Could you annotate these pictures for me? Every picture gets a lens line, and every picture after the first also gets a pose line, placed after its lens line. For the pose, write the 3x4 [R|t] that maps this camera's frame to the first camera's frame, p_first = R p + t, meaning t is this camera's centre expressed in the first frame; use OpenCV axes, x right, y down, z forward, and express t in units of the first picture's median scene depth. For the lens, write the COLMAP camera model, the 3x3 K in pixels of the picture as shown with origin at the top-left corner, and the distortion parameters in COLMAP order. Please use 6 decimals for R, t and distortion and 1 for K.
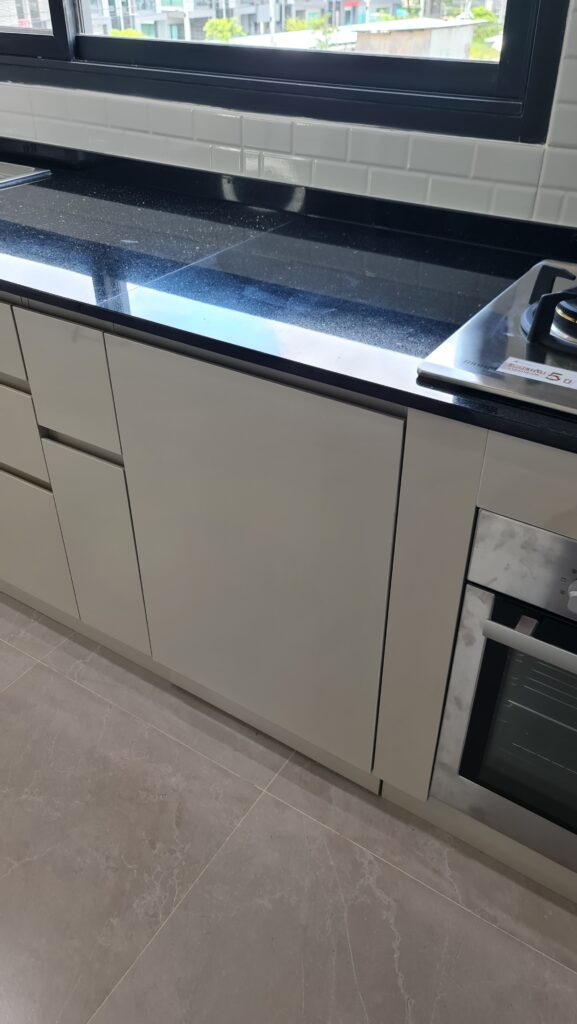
lens RADIAL K [[764.9, 0, 295.7], [0, 764.9, 504.2], [0, 0, 1]] dist [0.030697, -0.001855]
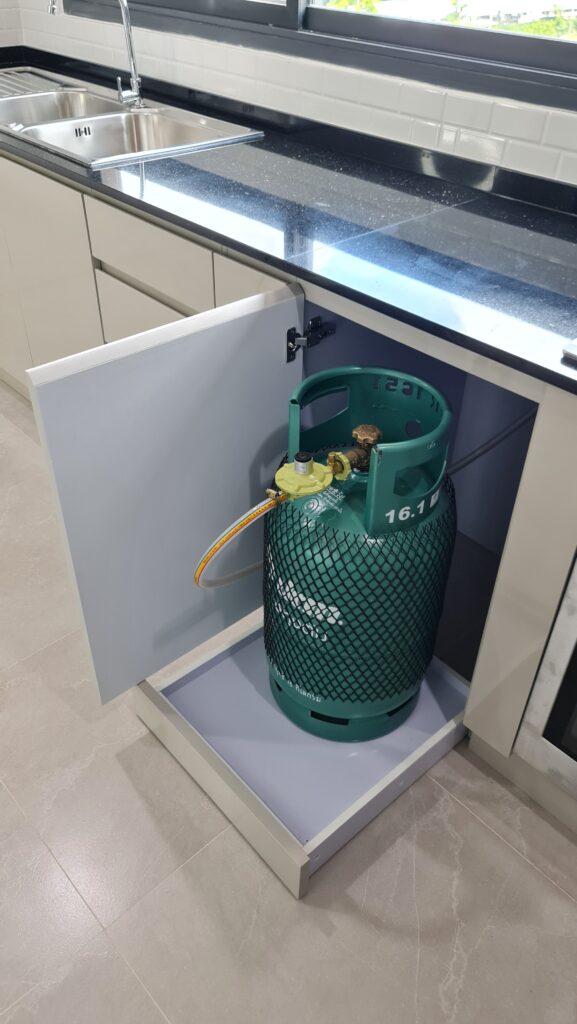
lens RADIAL K [[764.9, 0, 295.7], [0, 764.9, 504.2], [0, 0, 1]] dist [0.030697, -0.001855]
pose [[0.968299, 0.166812, -0.185935, 0.020977], [-0.159319, 0.985714, 0.054645, 0.025133], [0.192394, -0.023290, 0.981041, -0.089048]]
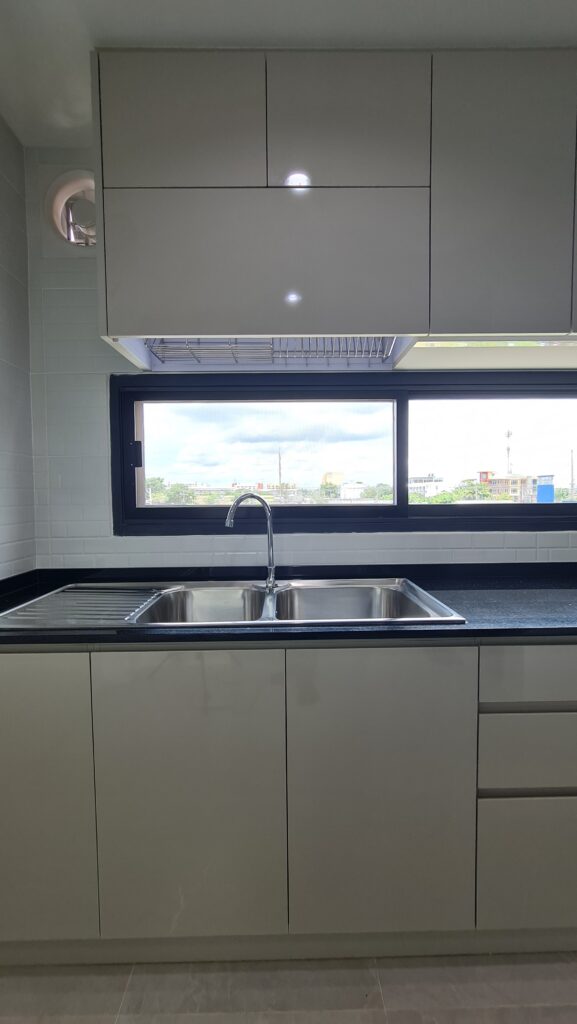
lens RADIAL K [[430.2, 0, 290.6], [0, 430.2, 511.6], [0, 0, 1]] dist [0.000699, 0.000436]
pose [[0.838709, -0.039799, 0.543123, -1.201012], [0.325507, 0.836197, -0.441384, -0.292806], [-0.436591, 0.546984, 0.714281, 0.503557]]
